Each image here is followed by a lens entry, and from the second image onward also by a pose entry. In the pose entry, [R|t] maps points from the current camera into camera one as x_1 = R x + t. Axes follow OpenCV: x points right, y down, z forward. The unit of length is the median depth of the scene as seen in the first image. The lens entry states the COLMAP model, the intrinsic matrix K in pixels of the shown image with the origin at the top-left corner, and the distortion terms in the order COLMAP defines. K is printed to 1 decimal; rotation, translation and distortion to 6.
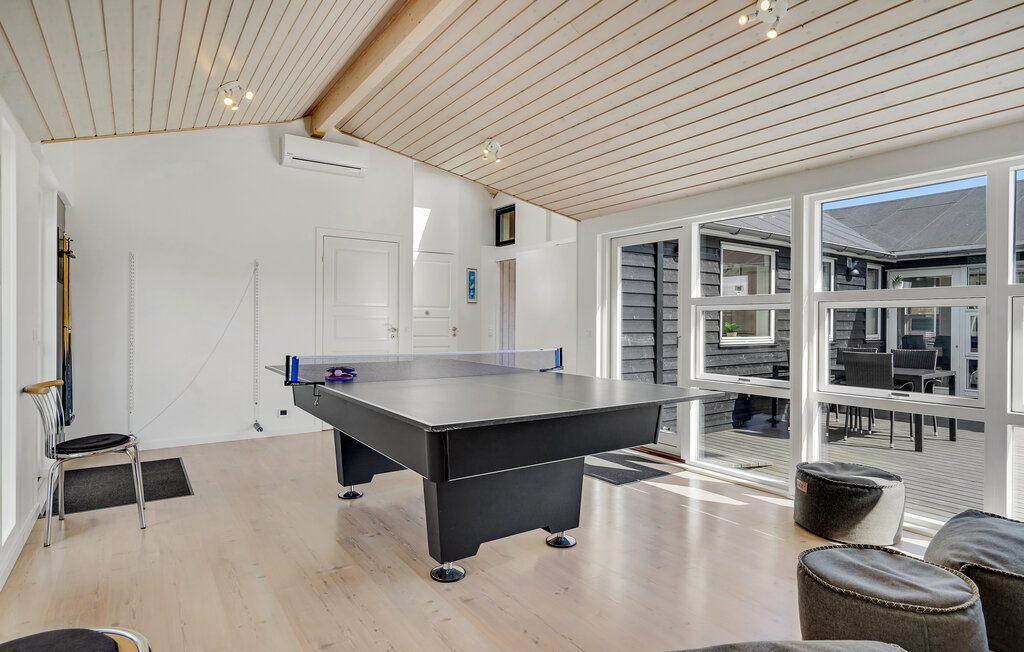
lens RADIAL K [[550.5, 0, 493.0], [0, 550.5, 324.5], [0, 0, 1]] dist [0.000370, 0.000980]
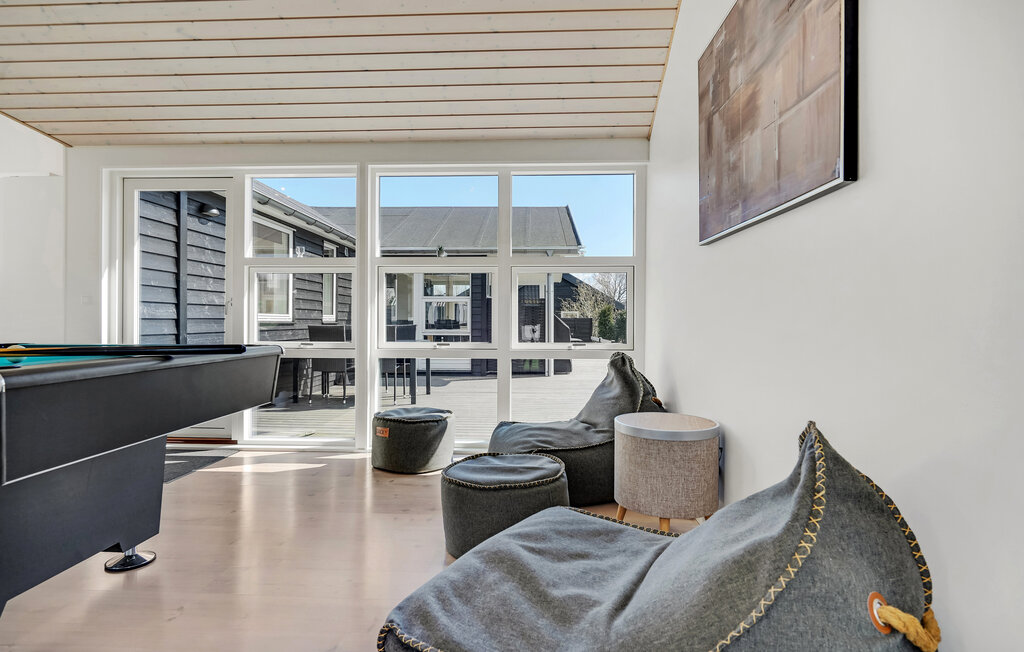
lens RADIAL K [[550.5, 0, 510.0], [0, 550.5, 322.8], [0, 0, 1]] dist [0.000370, 0.000980]
pose [[0.587944, -0.001297, 0.808901, -0.110378], [0.002538, 0.999997, -0.000242, 0.058326], [-0.808898, 0.002195, 0.587945, 0.123225]]
